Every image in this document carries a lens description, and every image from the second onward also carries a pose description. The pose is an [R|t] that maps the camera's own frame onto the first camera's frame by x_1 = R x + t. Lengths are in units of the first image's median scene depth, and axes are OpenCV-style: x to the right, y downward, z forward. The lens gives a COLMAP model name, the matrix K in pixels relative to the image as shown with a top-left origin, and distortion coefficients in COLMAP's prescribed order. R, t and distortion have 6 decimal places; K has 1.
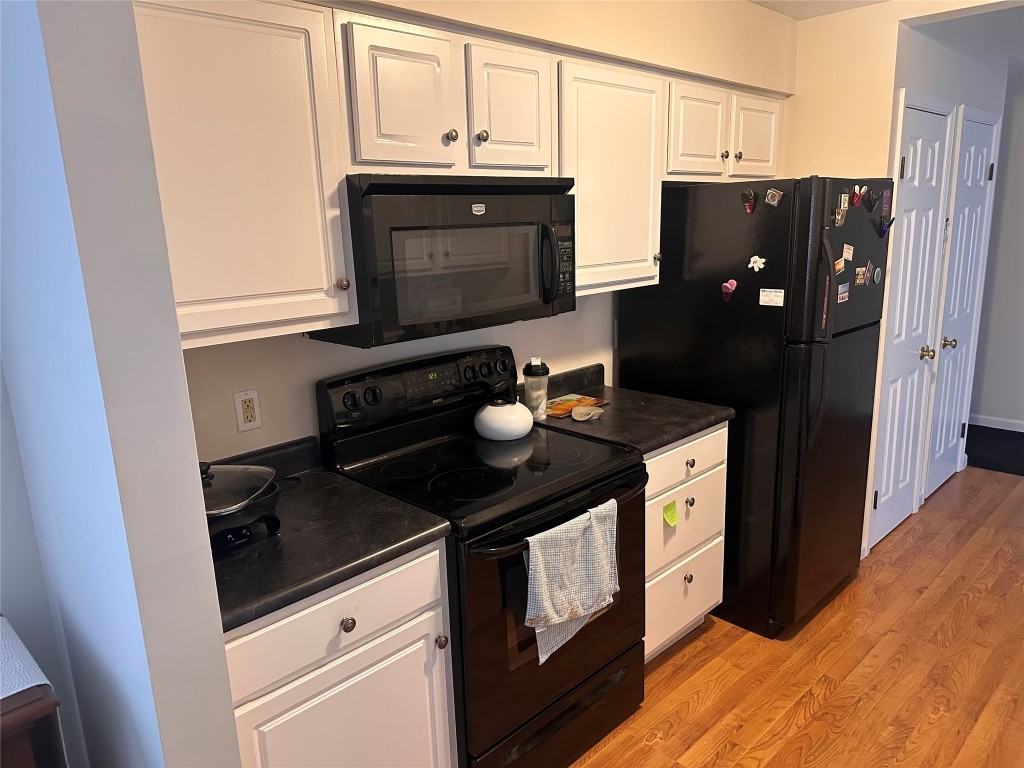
lens RADIAL K [[719.9, 0, 509.9], [0, 719.9, 385.8], [0, 0, 1]] dist [0.032300, -0.032746]
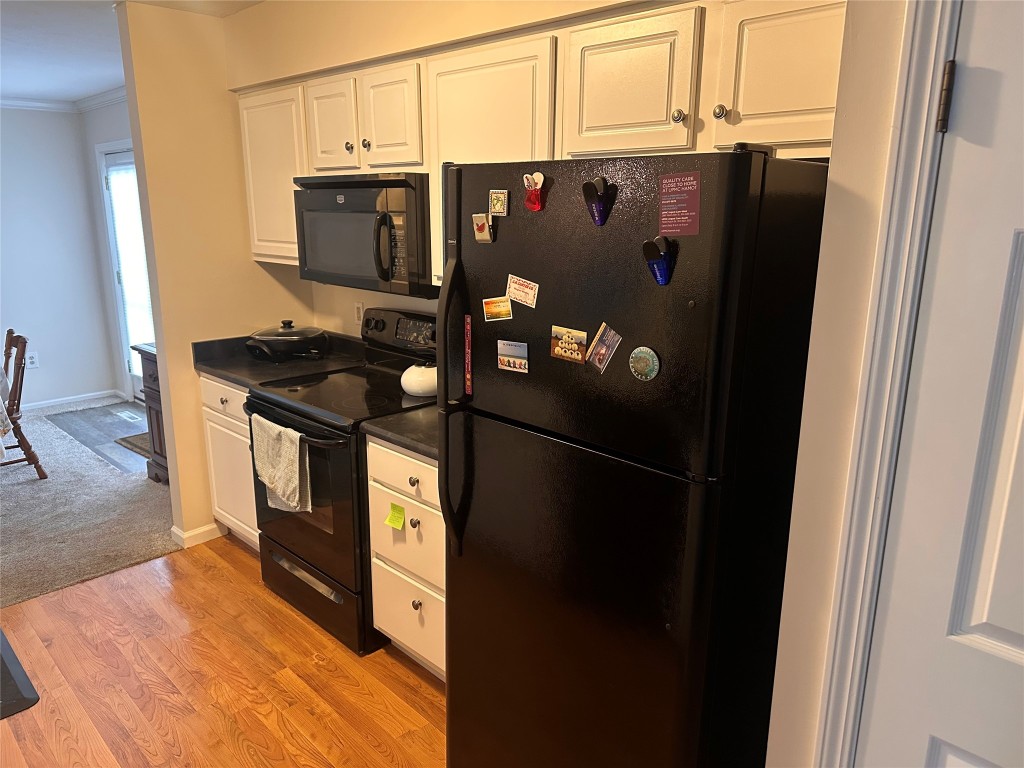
lens RADIAL K [[719.9, 0, 506.8], [0, 719.9, 389.6], [0, 0, 1]] dist [0.032300, -0.032746]
pose [[0.013092, 0.277903, -0.960520, 1.056302], [-0.232944, 0.935019, 0.267350, -0.265006], [0.972402, 0.220247, 0.076977, 0.975306]]
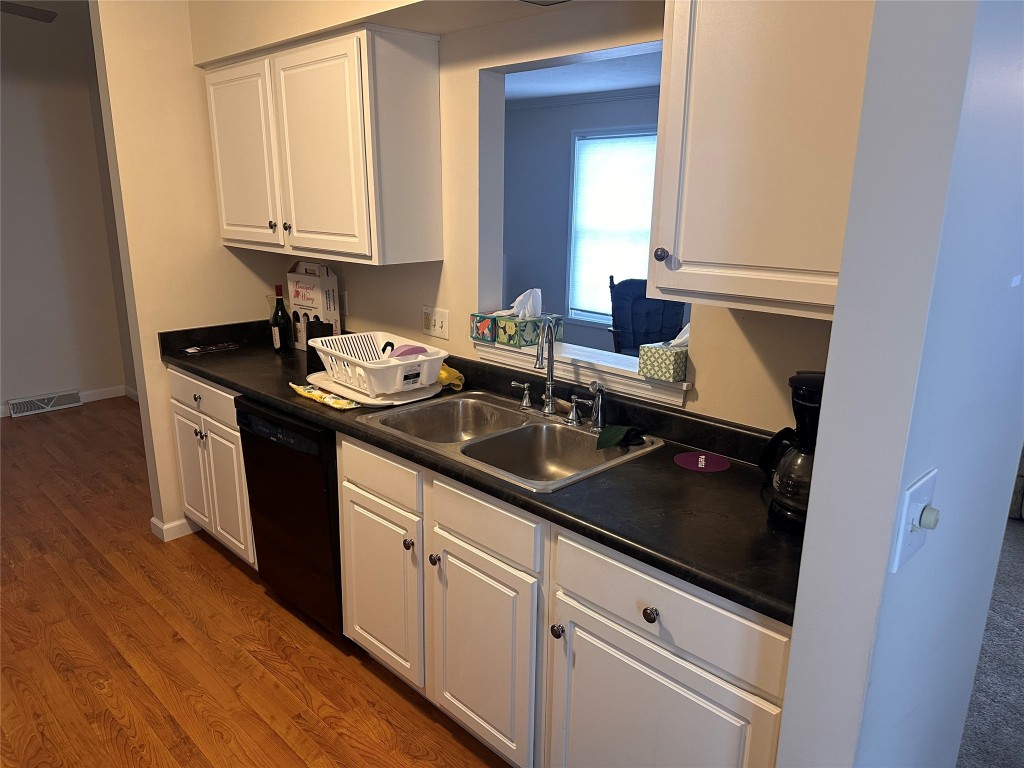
lens RADIAL K [[719.9, 0, 492.8], [0, 719.9, 380.3], [0, 0, 1]] dist [0.032300, -0.032746]
pose [[-0.009847, -0.220009, 0.975448, -0.513109], [0.218066, 0.951545, 0.216819, -0.100986], [-0.975884, 0.214847, 0.038606, 0.524370]]
